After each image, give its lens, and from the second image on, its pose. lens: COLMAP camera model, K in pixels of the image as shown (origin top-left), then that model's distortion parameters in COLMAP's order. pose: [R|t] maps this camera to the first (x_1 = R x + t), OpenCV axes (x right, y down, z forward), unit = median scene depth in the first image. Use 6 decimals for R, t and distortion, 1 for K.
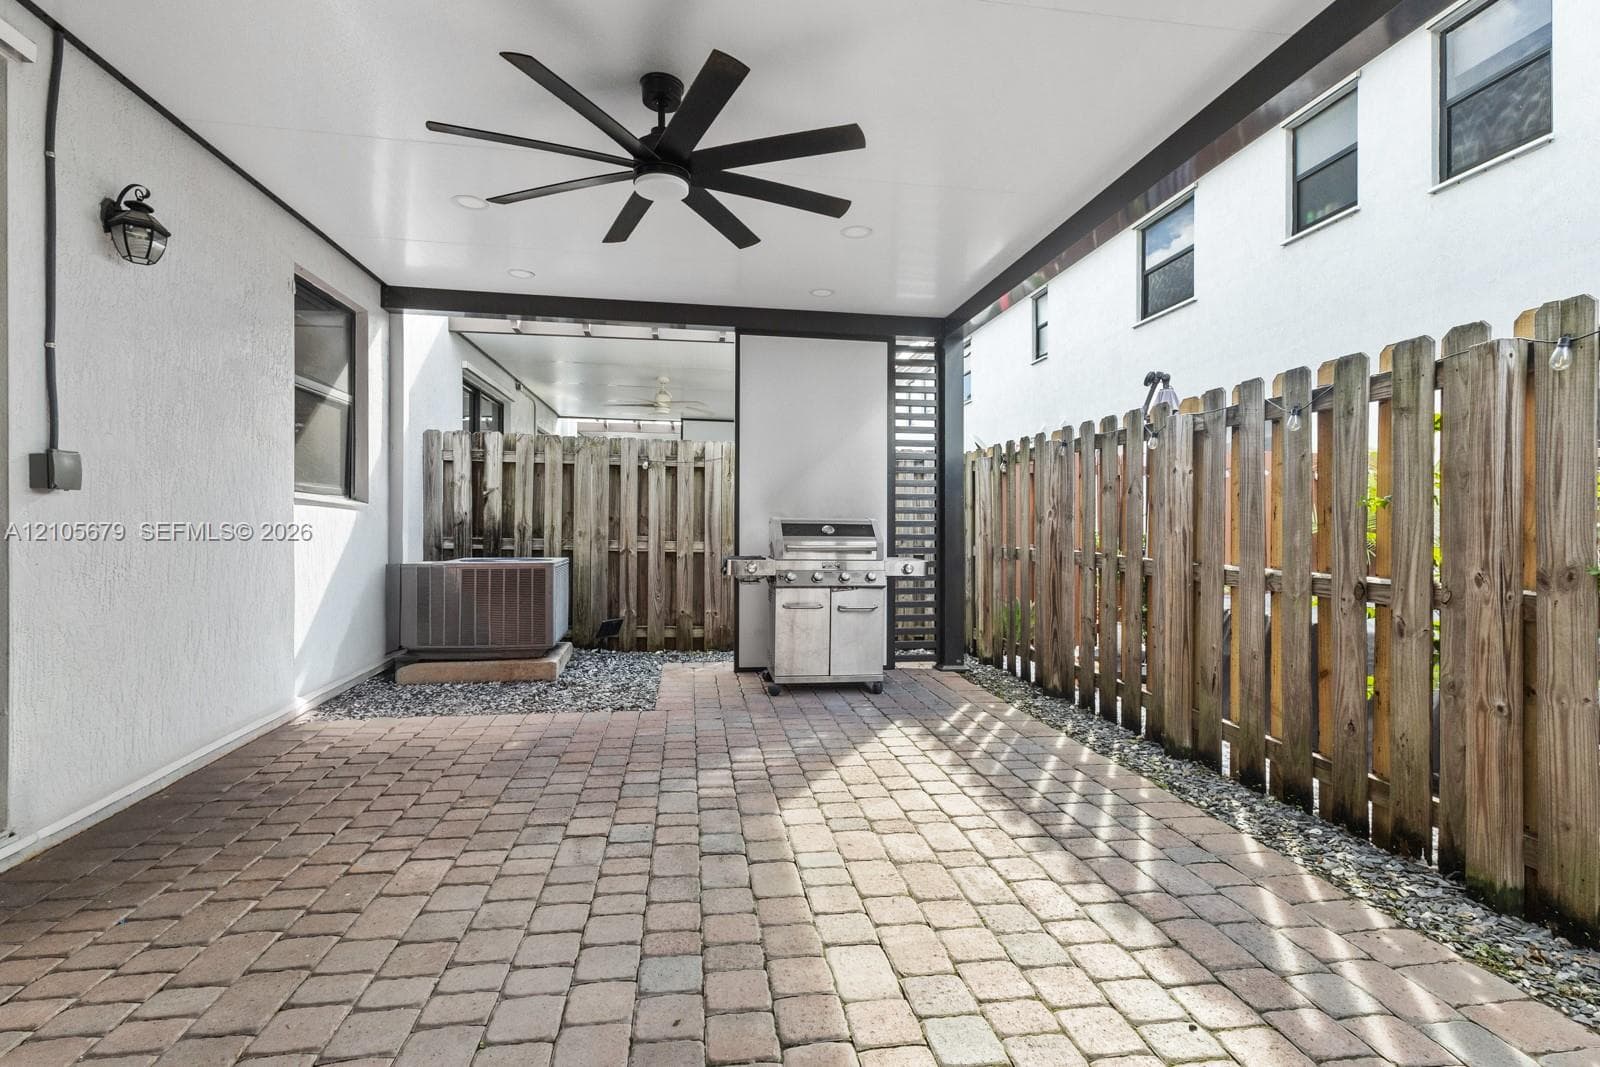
lens RADIAL K [[742.8, 0, 802.1], [0, 742.8, 530.1], [0, 0, 1]] dist [0.004132, 0.001091]
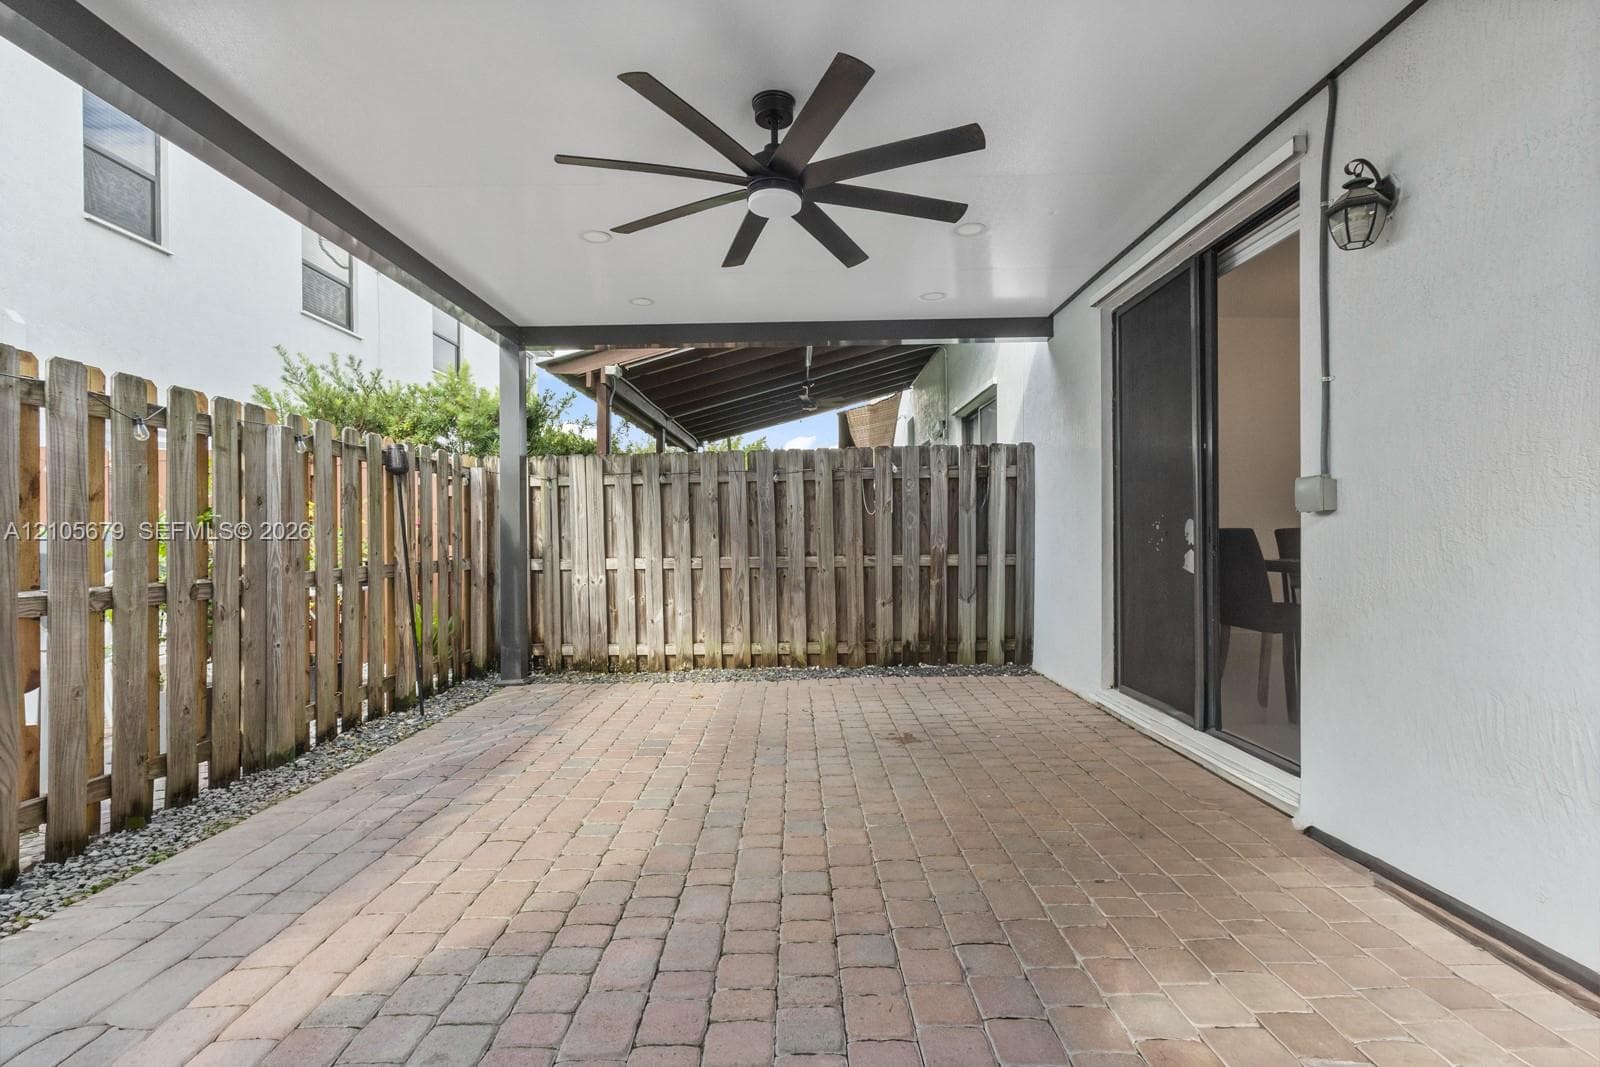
lens RADIAL K [[750.9, 0, 800.0], [0, 750.9, 533.5], [0, 0, 1]] dist [-0.001591, 0.000264]
pose [[-0.989896, -0.003714, 0.141743, -0.363556], [-0.002753, 0.999972, 0.006973, -0.021141], [-0.141765, 0.006512, -0.989879, 1.998923]]
